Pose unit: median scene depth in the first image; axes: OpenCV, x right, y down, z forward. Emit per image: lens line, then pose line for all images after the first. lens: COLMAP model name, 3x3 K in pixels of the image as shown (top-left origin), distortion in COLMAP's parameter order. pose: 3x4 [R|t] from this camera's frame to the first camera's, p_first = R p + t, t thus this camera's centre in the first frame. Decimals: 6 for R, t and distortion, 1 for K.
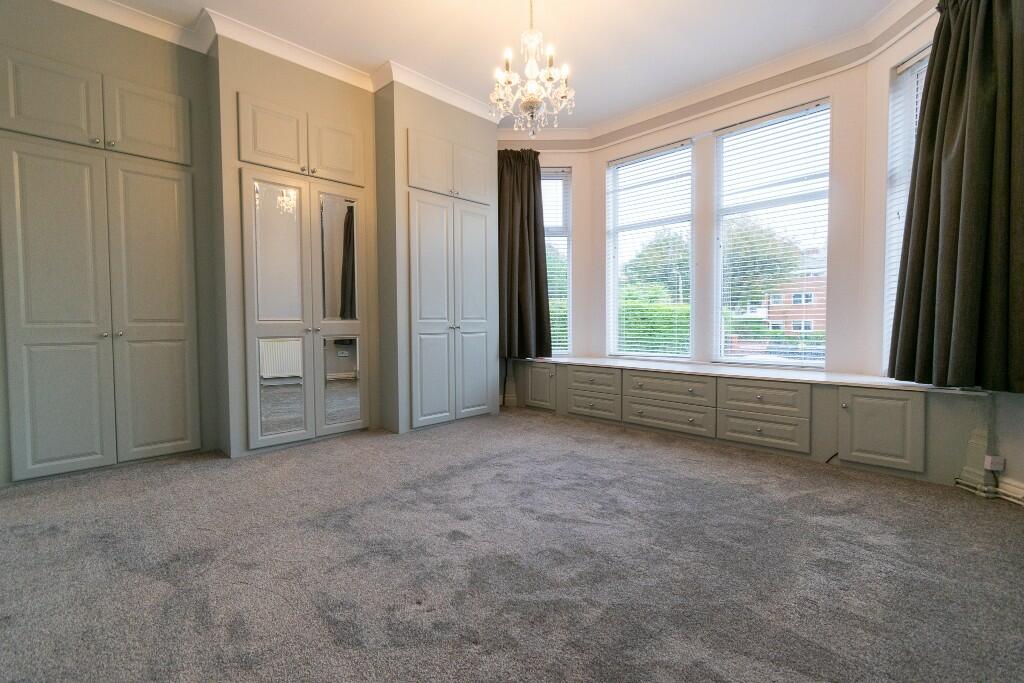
lens RADIAL K [[452.3, 0, 512.4], [0, 452.3, 337.6], [0, 0, 1]] dist [0.003414, -0.001006]
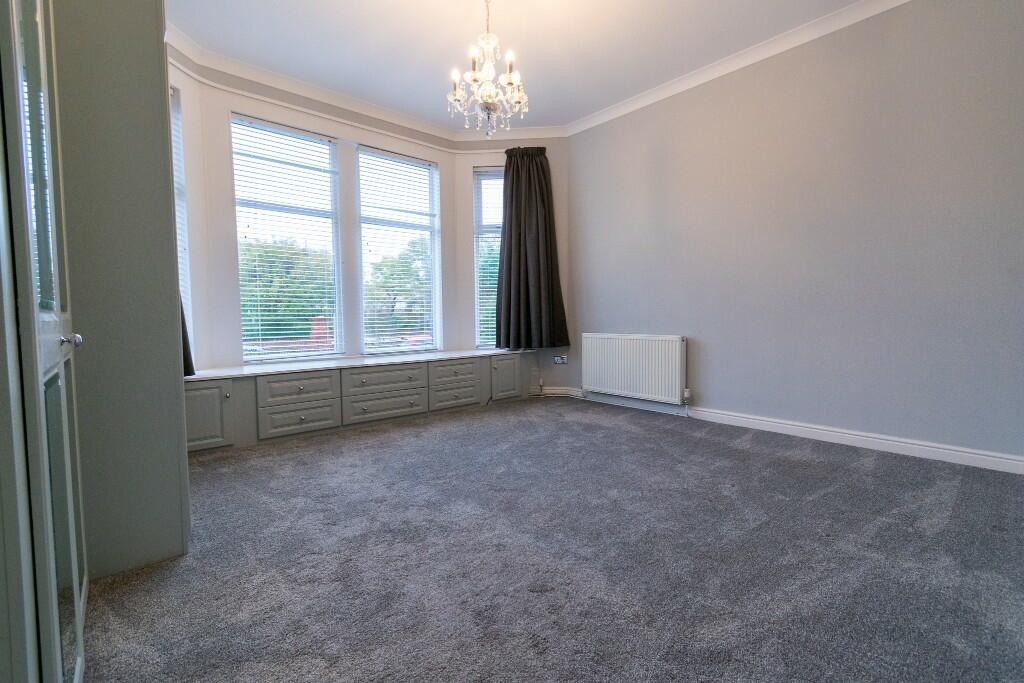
lens RADIAL K [[452.3, 0, 512.4], [0, 452.3, 337.6], [0, 0, 1]] dist [0.003414, -0.001006]
pose [[0.066283, -0.041382, 0.996942, -0.728835], [0.050019, 0.998021, 0.038101, -0.013409], [-0.996546, 0.047340, 0.068222, 0.658622]]
